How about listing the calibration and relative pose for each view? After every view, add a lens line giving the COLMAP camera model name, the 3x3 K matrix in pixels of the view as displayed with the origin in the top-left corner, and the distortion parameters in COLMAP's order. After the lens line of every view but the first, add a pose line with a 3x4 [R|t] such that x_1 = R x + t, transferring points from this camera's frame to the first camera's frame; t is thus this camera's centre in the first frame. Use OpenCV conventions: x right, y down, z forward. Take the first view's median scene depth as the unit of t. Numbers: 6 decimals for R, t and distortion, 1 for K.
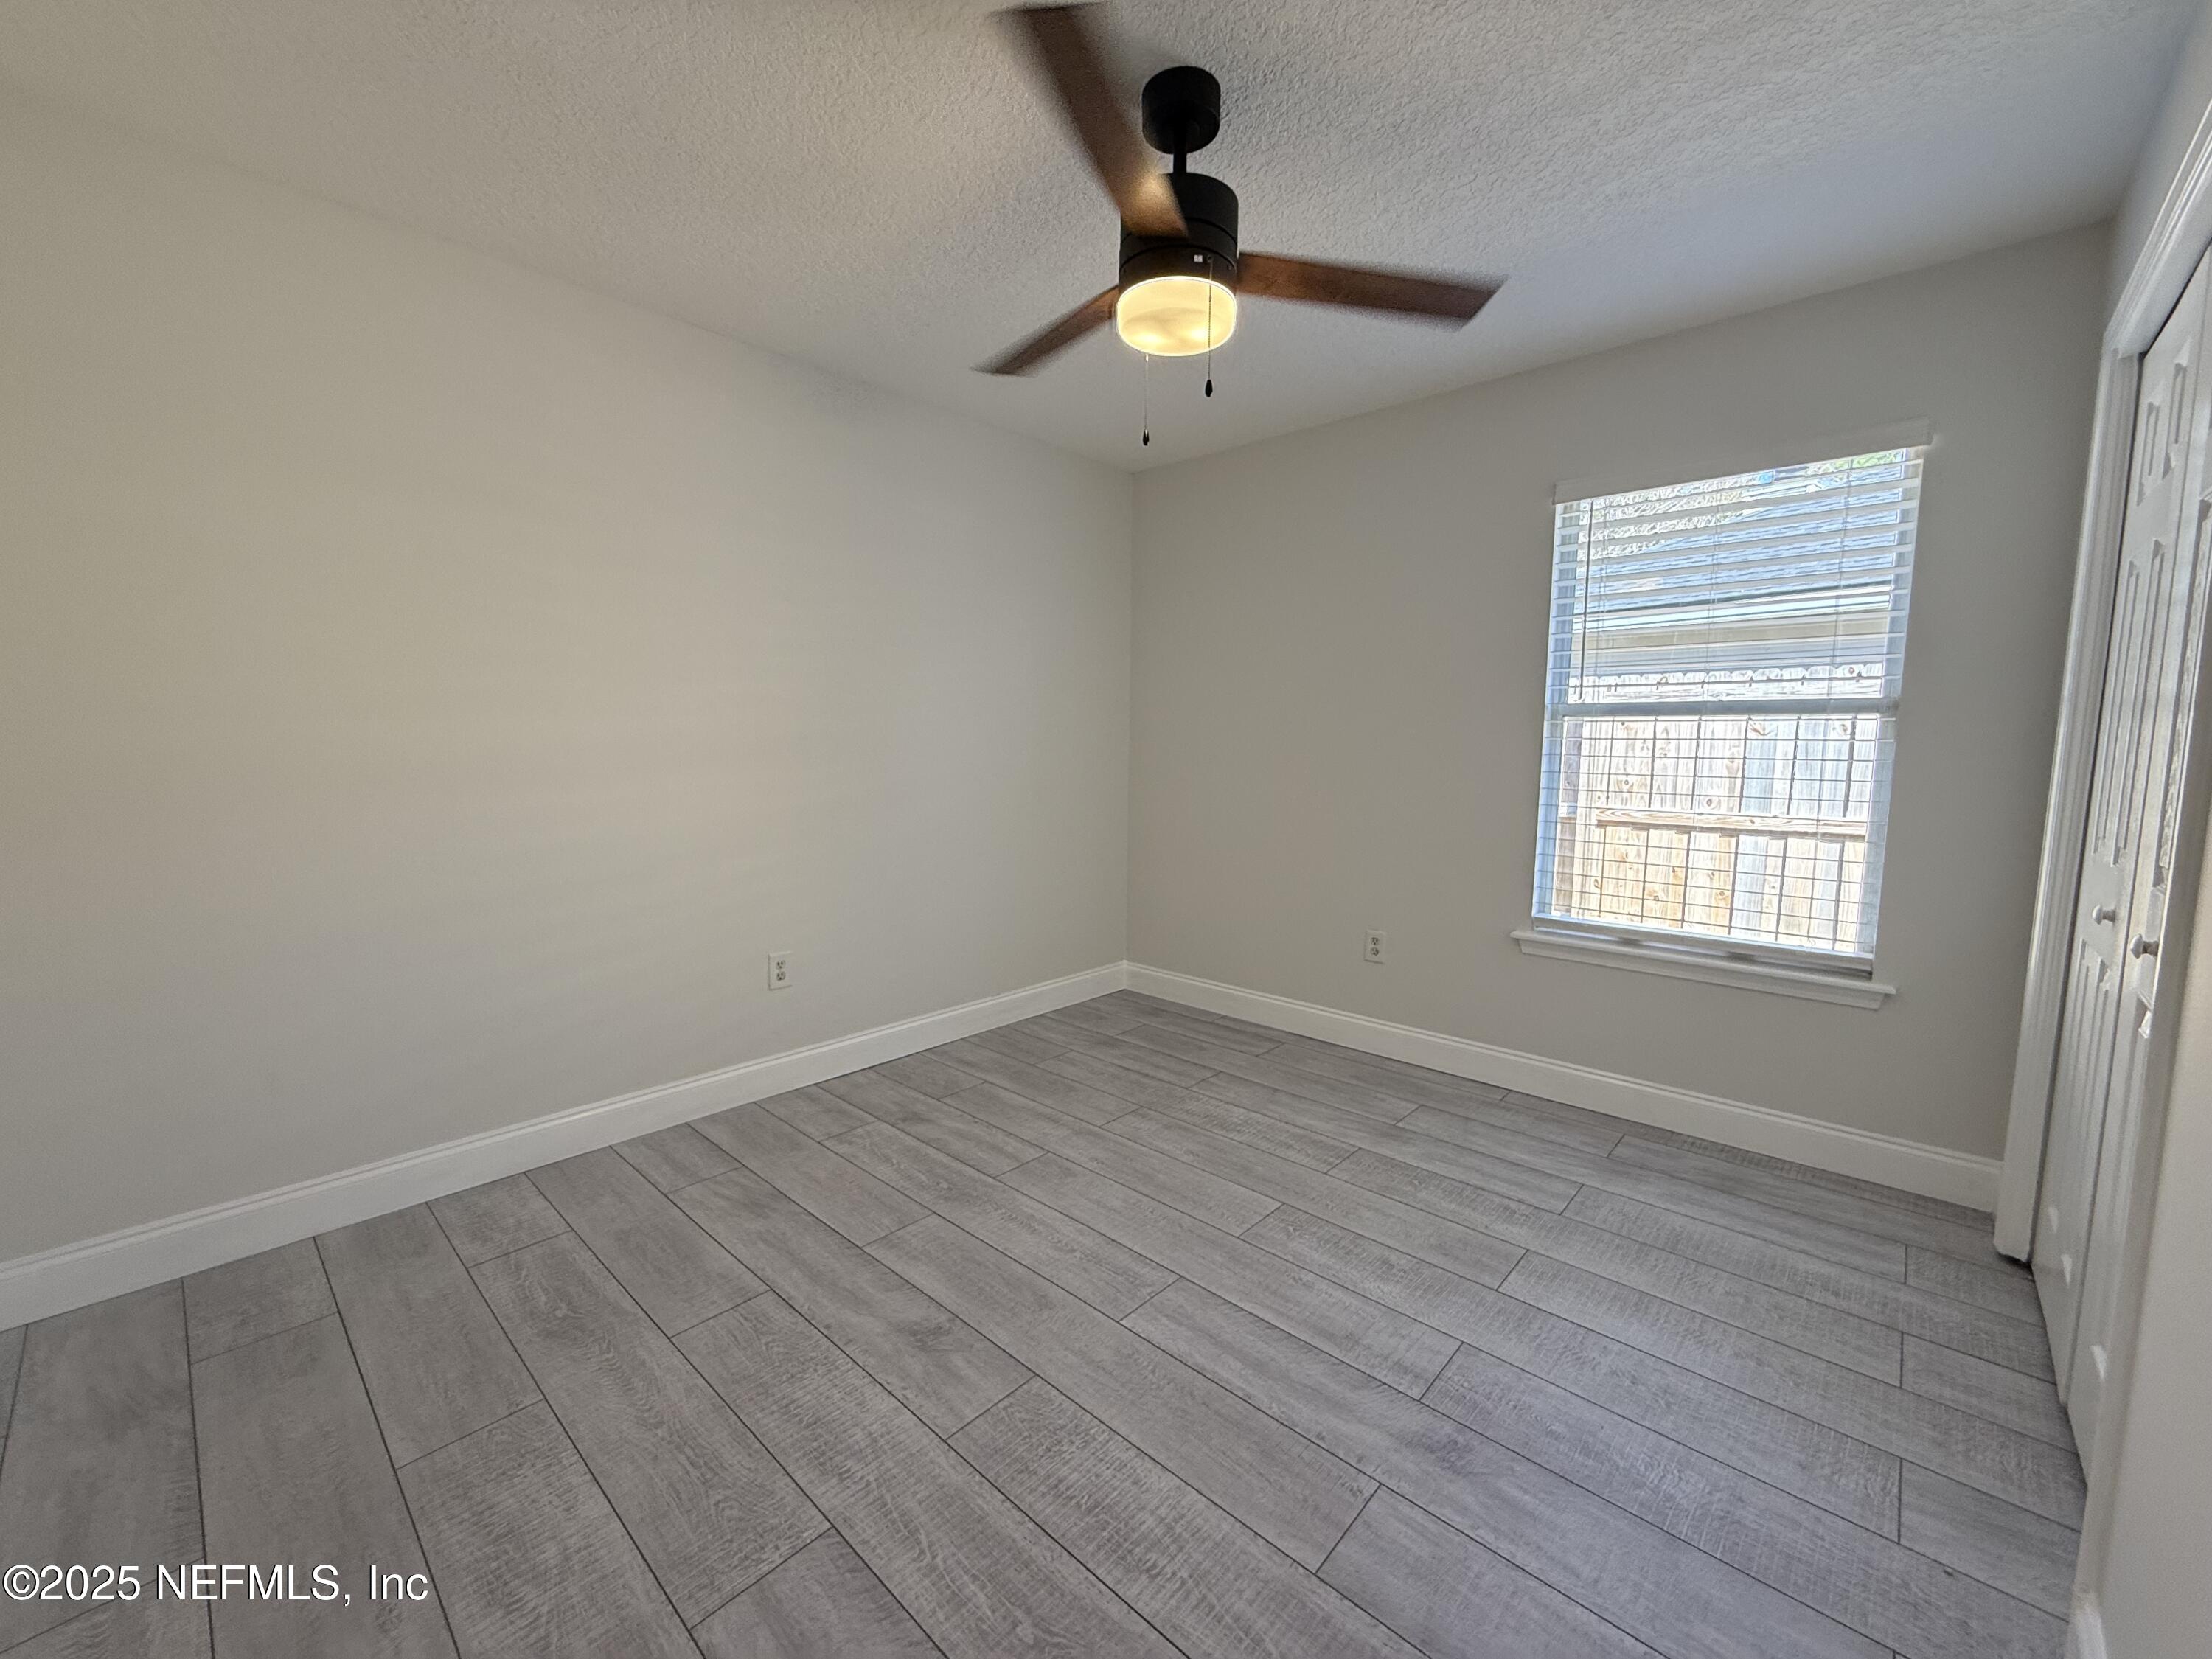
lens RADIAL K [[882.1, 0, 1103.5], [0, 882.1, 827.1], [0, 0, 1]] dist [-0.001351, 0.000206]
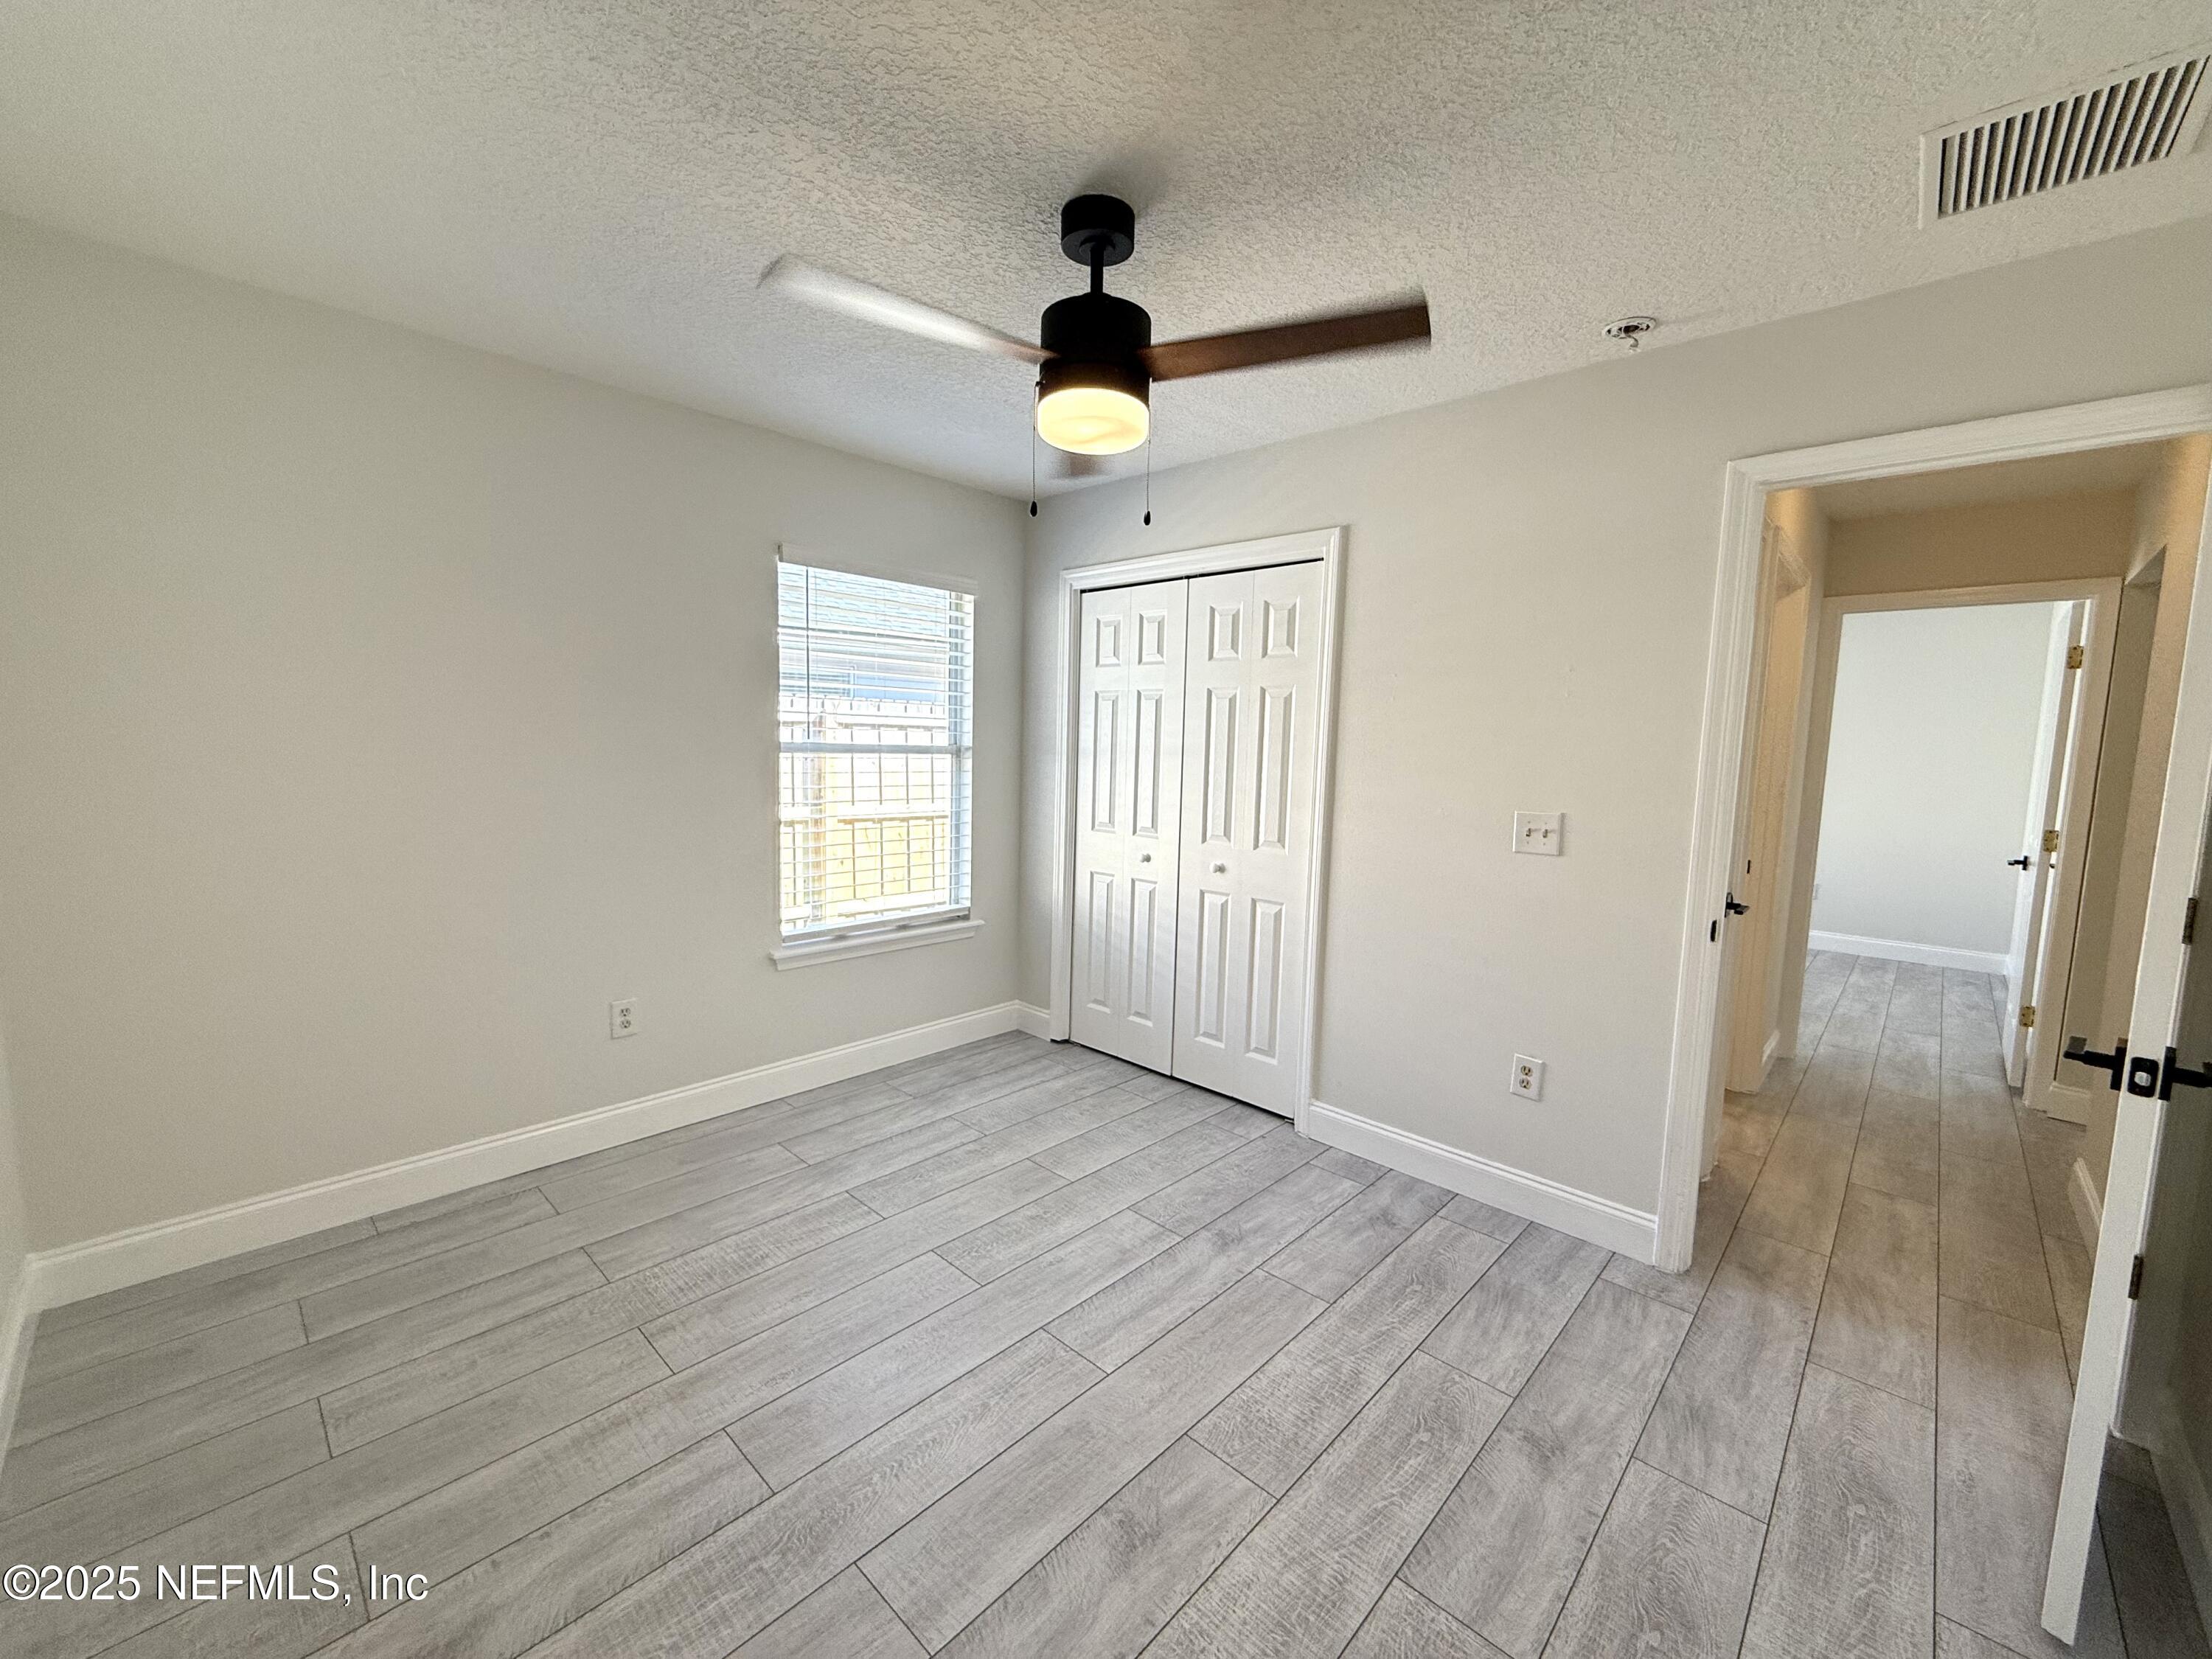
lens RADIAL K [[882.1, 0, 1103.4], [0, 882.1, 826.2], [0, 0, 1]] dist [-0.001351, 0.000206]
pose [[0.017521, -0.103637, 0.994461, -0.789235], [0.072811, 0.992105, 0.102109, -0.158393], [-0.997192, 0.070619, 0.024928, 0.770510]]
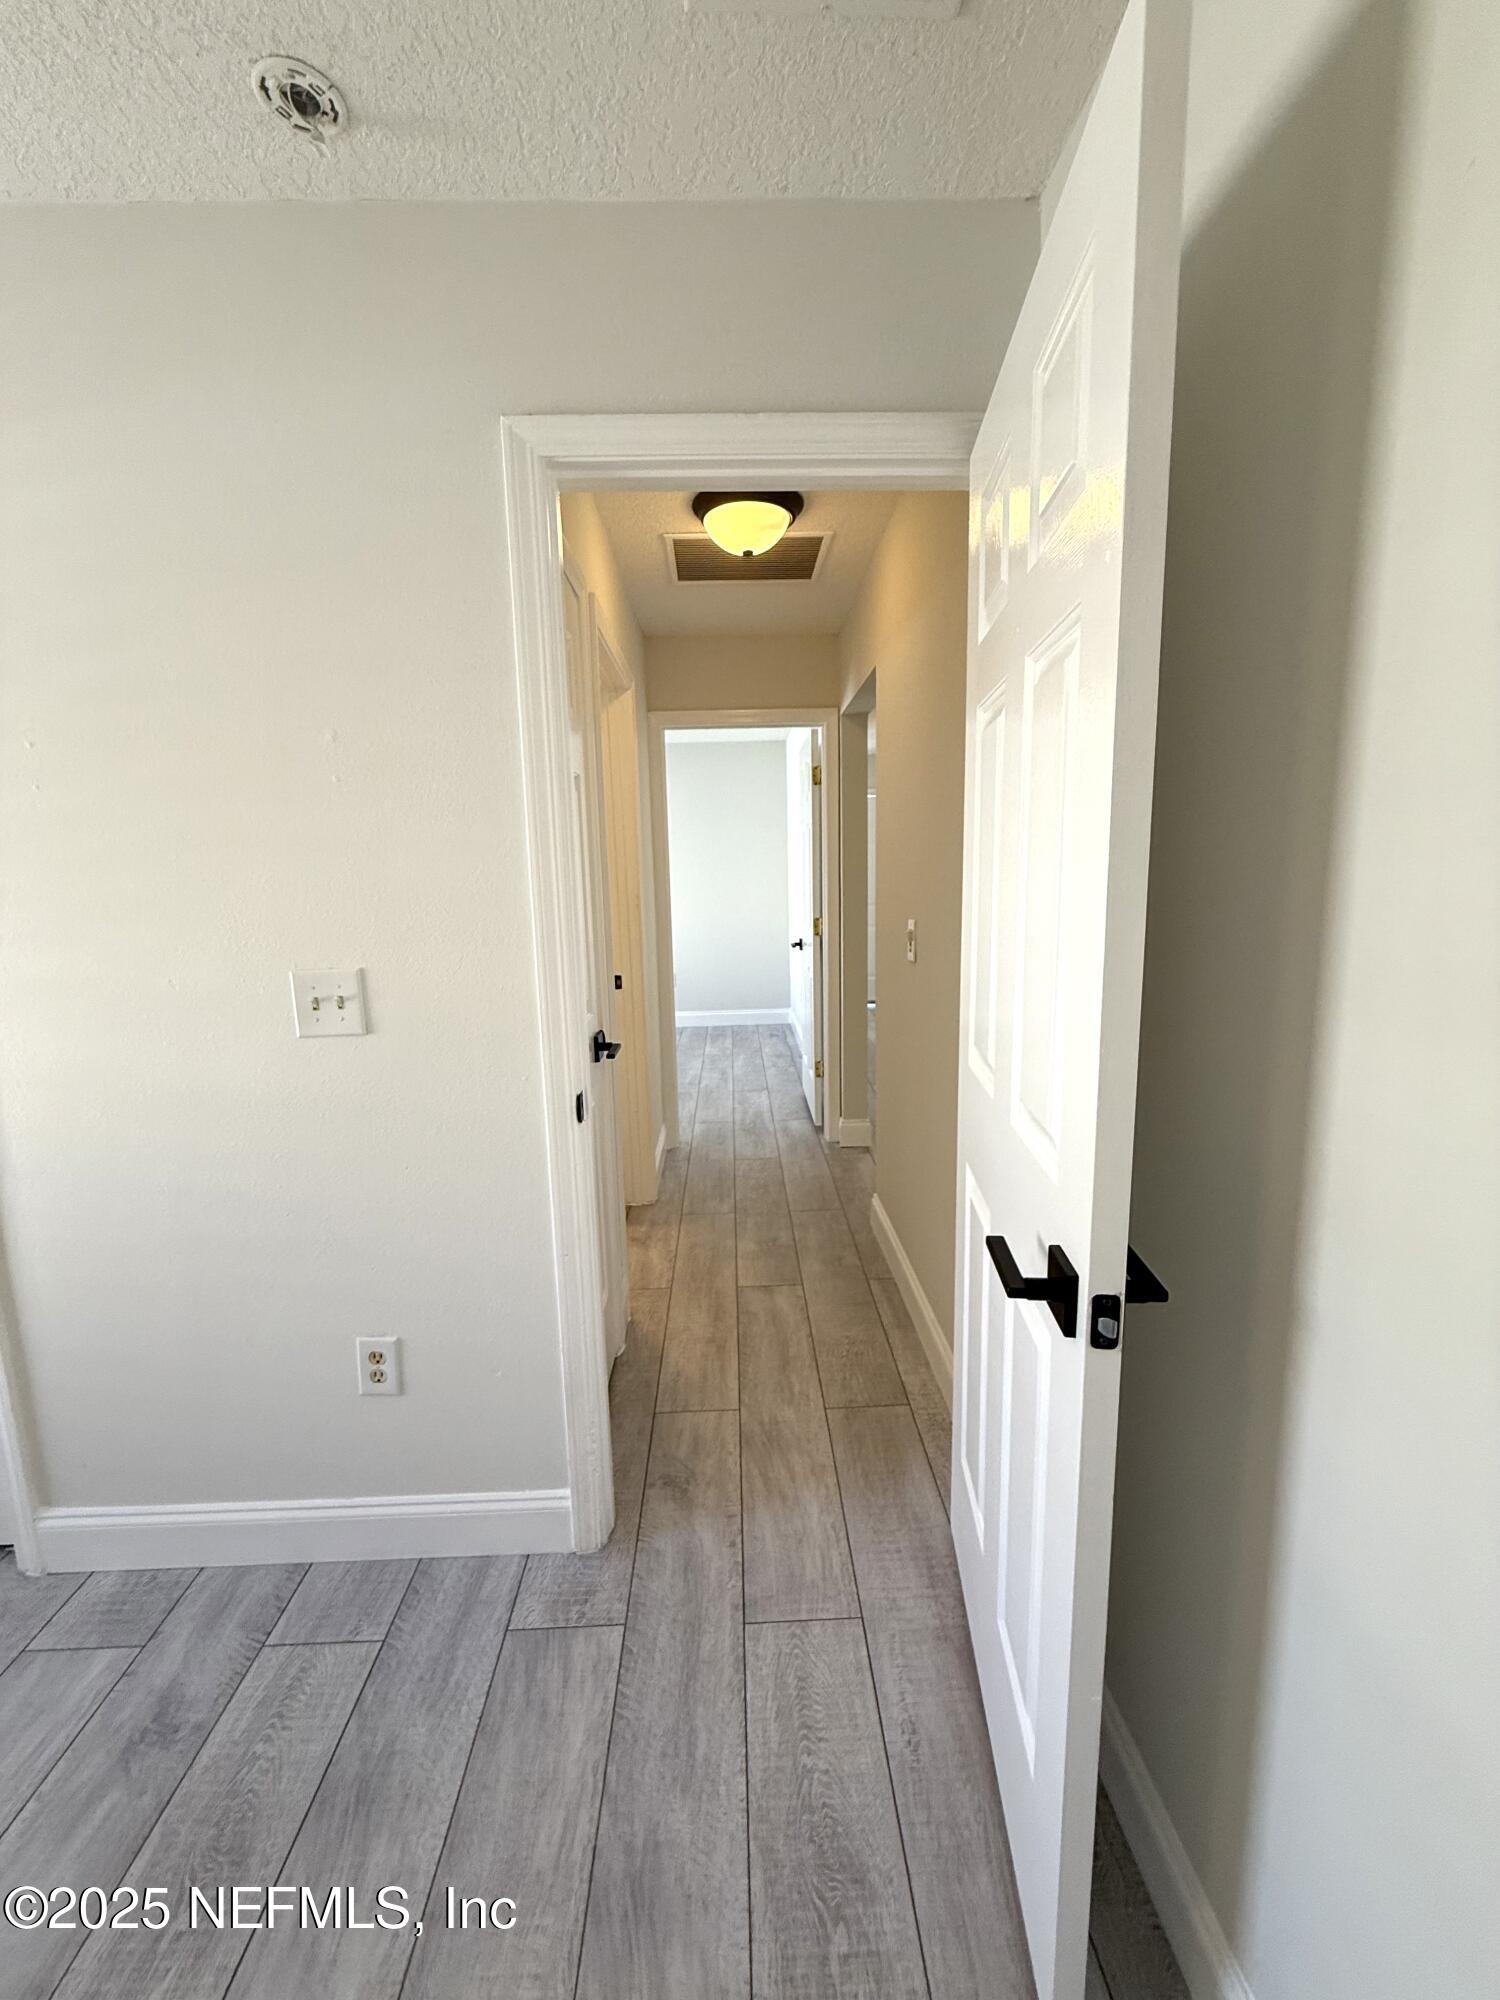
lens RADIAL K [[797.5, 0, 750.5], [0, 797.5, 991.8], [0, 0, 1]] dist [-0.001351, 0.000206]
pose [[-0.697167, -0.100253, 0.709864, -0.344737], [0.089858, 0.970146, 0.225262, -0.117043], [-0.711255, 0.220833, -0.667345, 0.425354]]
